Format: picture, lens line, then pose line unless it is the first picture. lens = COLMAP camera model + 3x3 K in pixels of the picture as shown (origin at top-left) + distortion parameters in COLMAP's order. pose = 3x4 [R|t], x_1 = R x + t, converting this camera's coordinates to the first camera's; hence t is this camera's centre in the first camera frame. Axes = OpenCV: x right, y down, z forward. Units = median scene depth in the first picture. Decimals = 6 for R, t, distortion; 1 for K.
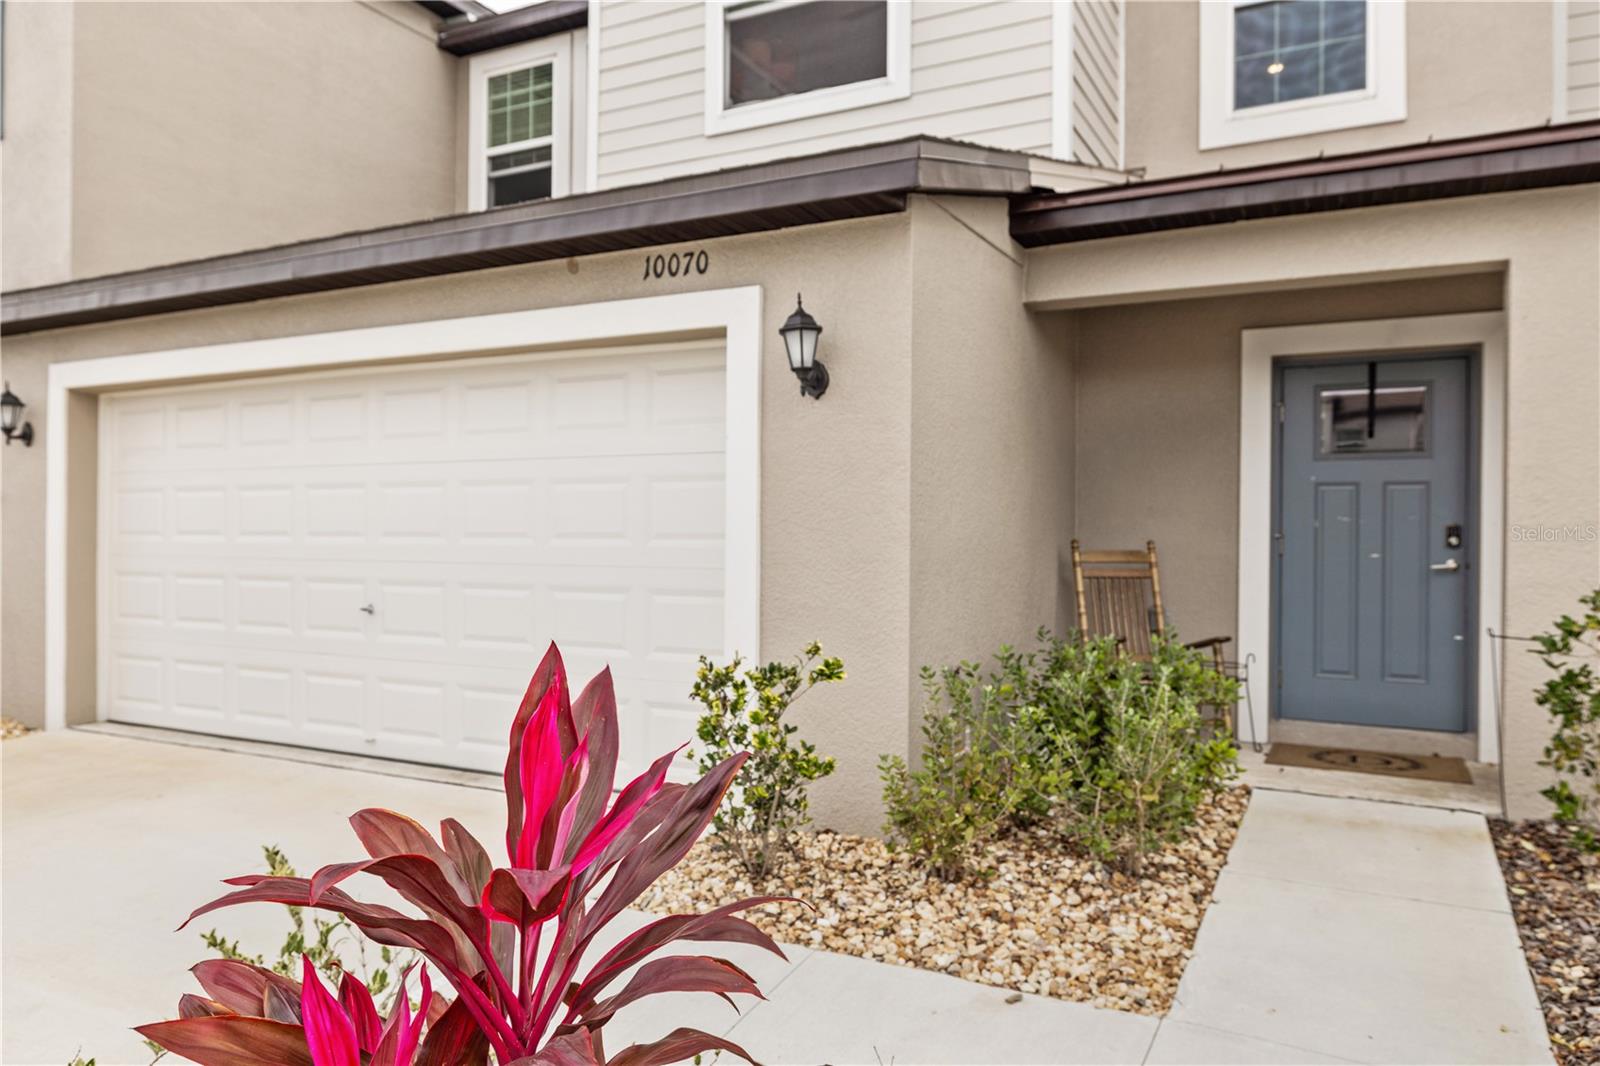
lens RADIAL K [[1112.9, 0, 800.0], [0, 1112.9, 533.0], [0, 0, 1]] dist [0.006318, 0.000869]
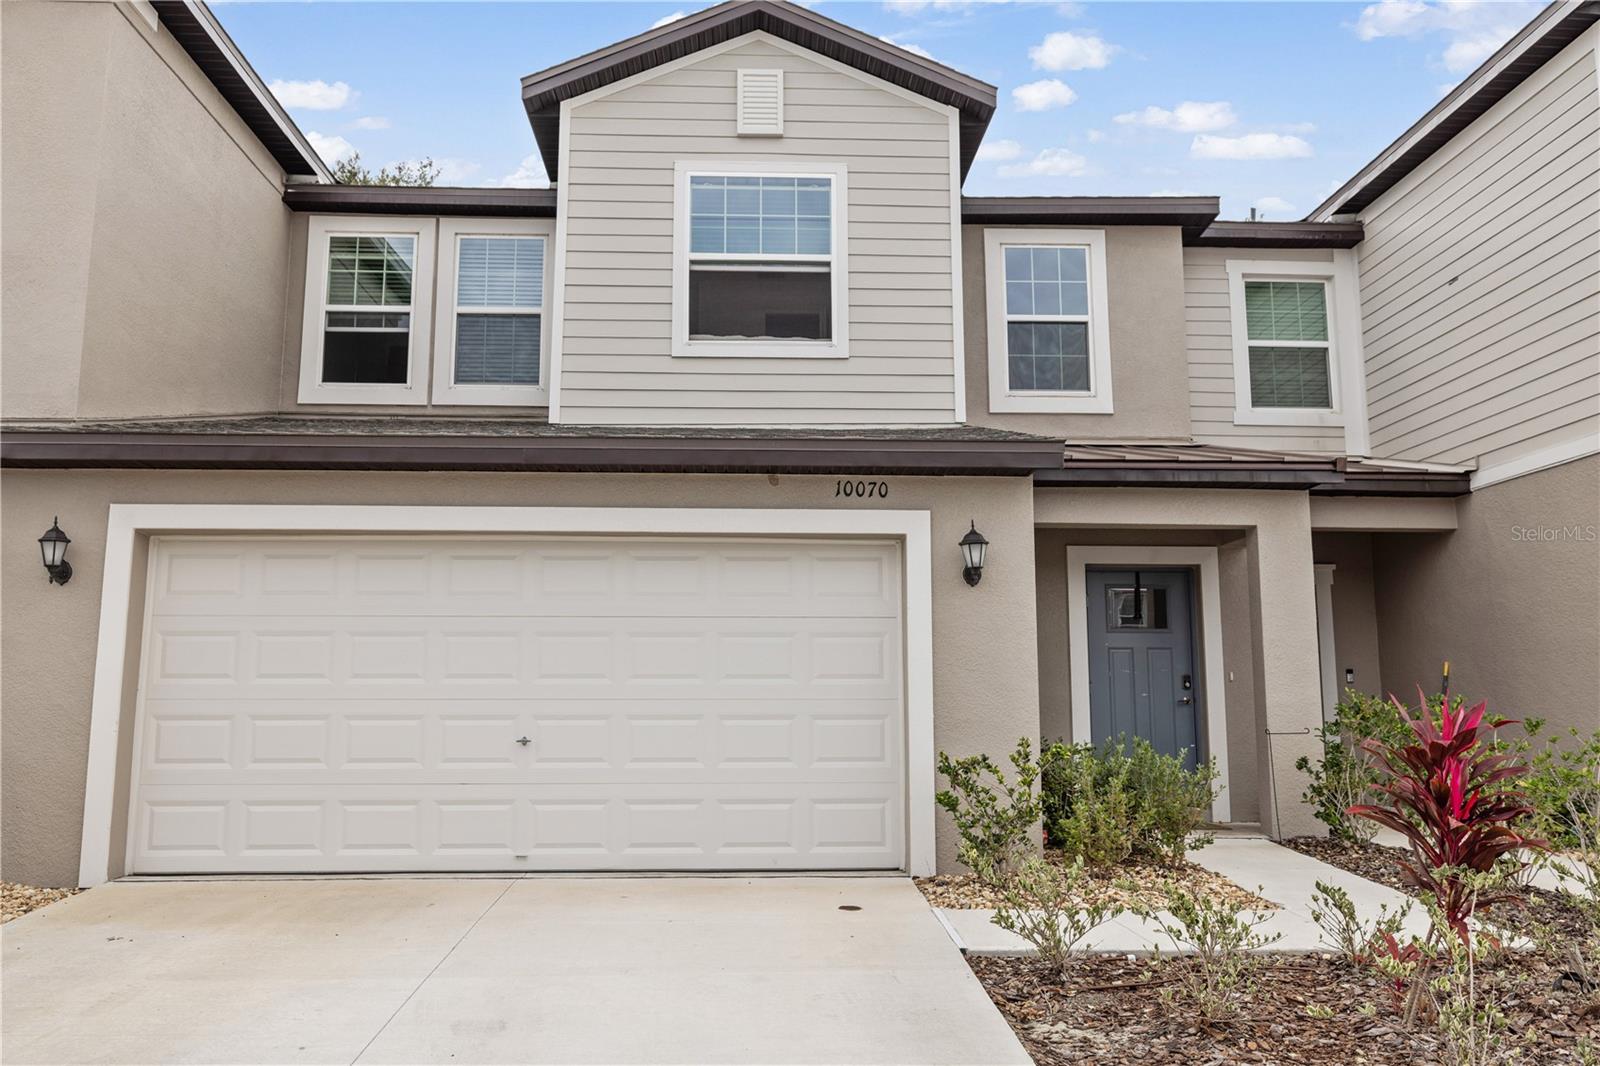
lens RADIAL K [[1265.1, 0, 792.3], [0, 1265.1, 529.9], [0, 0, 1]] dist [0.003587, -0.003643]
pose [[0.863656, 0.064640, 0.499921, -0.810243], [0.005109, 0.990571, -0.136908, 0.031952], [-0.504056, 0.120796, 0.855182, -0.296463]]
